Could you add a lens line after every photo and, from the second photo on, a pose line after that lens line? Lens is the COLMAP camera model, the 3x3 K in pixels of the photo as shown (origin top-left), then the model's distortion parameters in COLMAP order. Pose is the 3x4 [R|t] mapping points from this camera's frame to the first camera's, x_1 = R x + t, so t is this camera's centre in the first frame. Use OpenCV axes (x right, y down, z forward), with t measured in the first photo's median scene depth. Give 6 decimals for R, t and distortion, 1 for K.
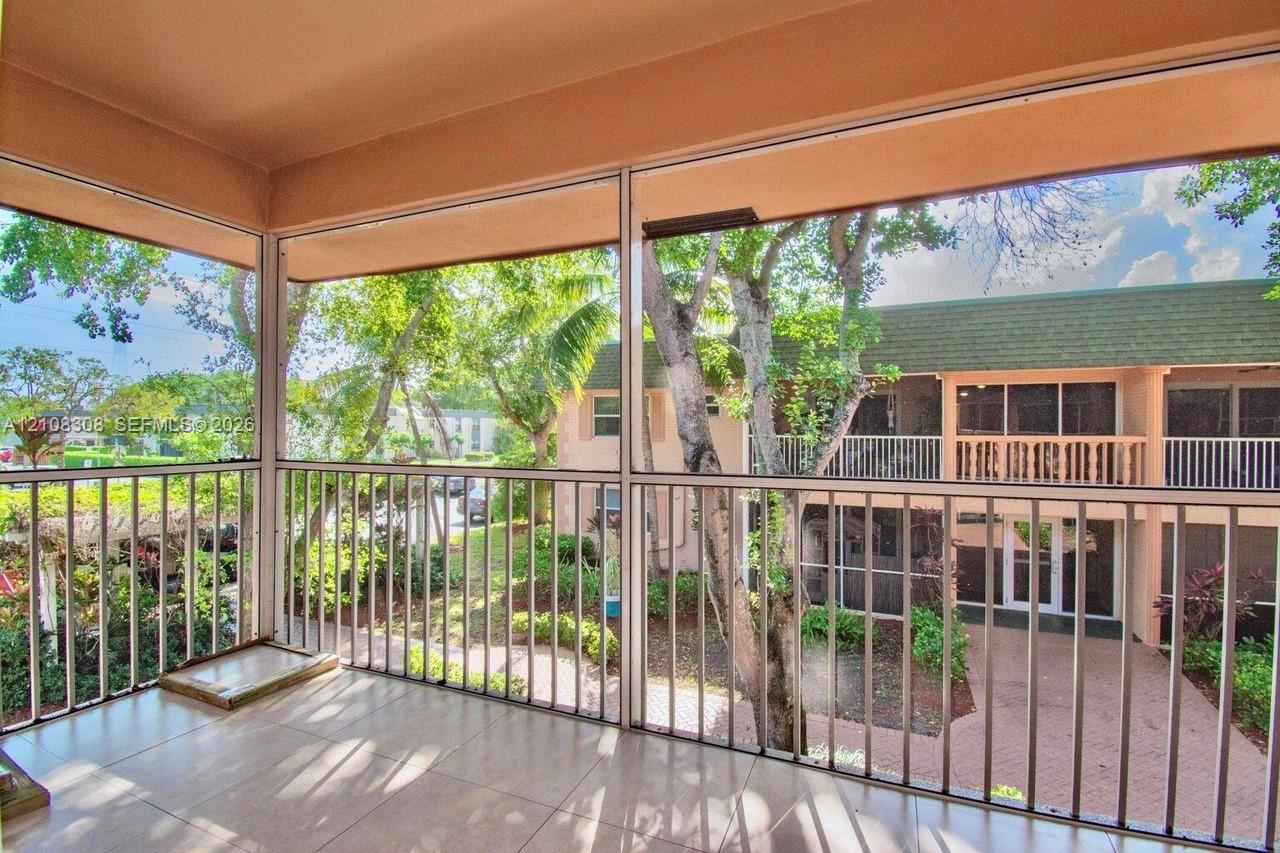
lens RADIAL K [[590.8, 0, 640.0], [0, 590.8, 426.5], [0, 0, 1]] dist [-0.002294, -0.000156]
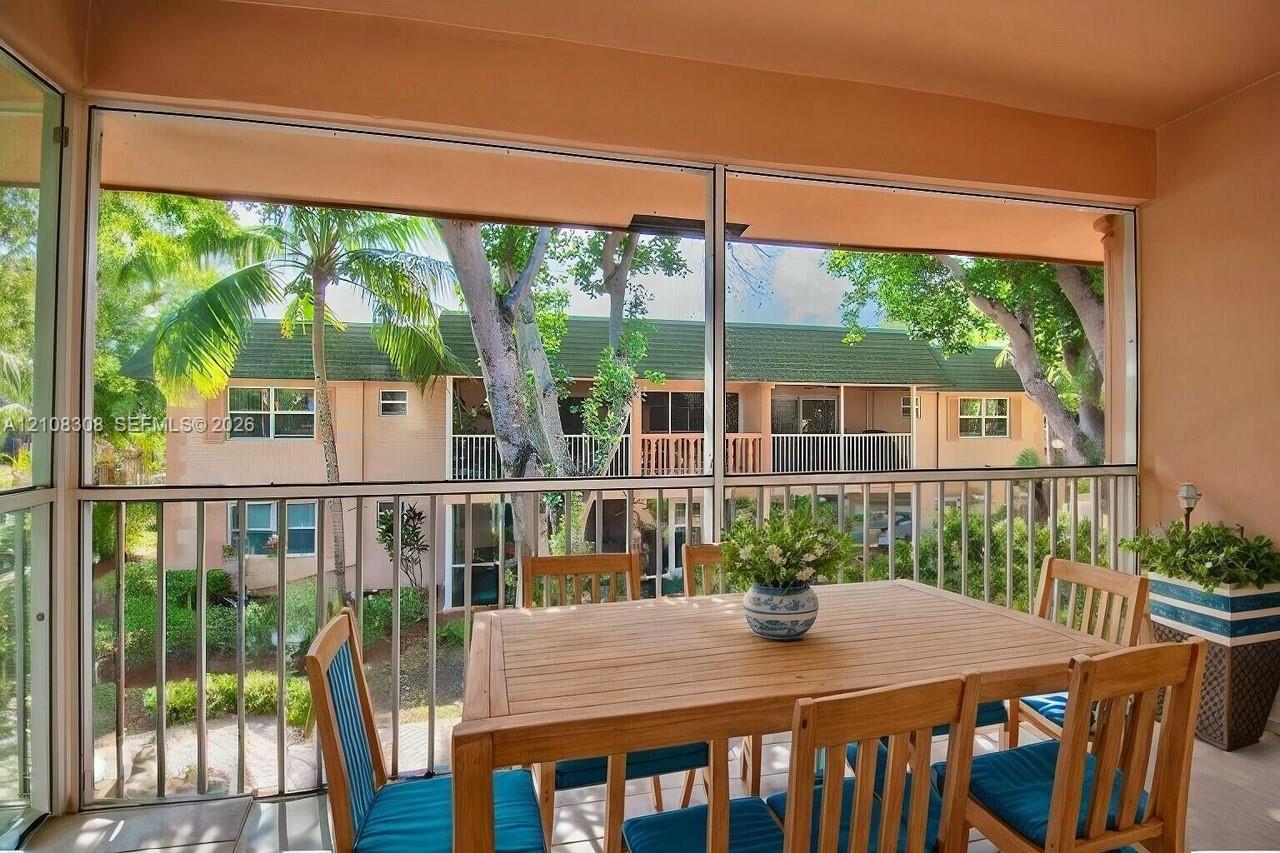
lens RADIAL K [[598.5, 0, 638.7], [0, 598.5, 418.5], [0, 0, 1]] dist [0.001362, -0.012709]
pose [[0.795983, 0.008548, 0.605259, -0.190835], [-0.001546, 0.999926, -0.012088, -0.000901], [-0.605317, 0.008686, 0.795937, 0.077131]]
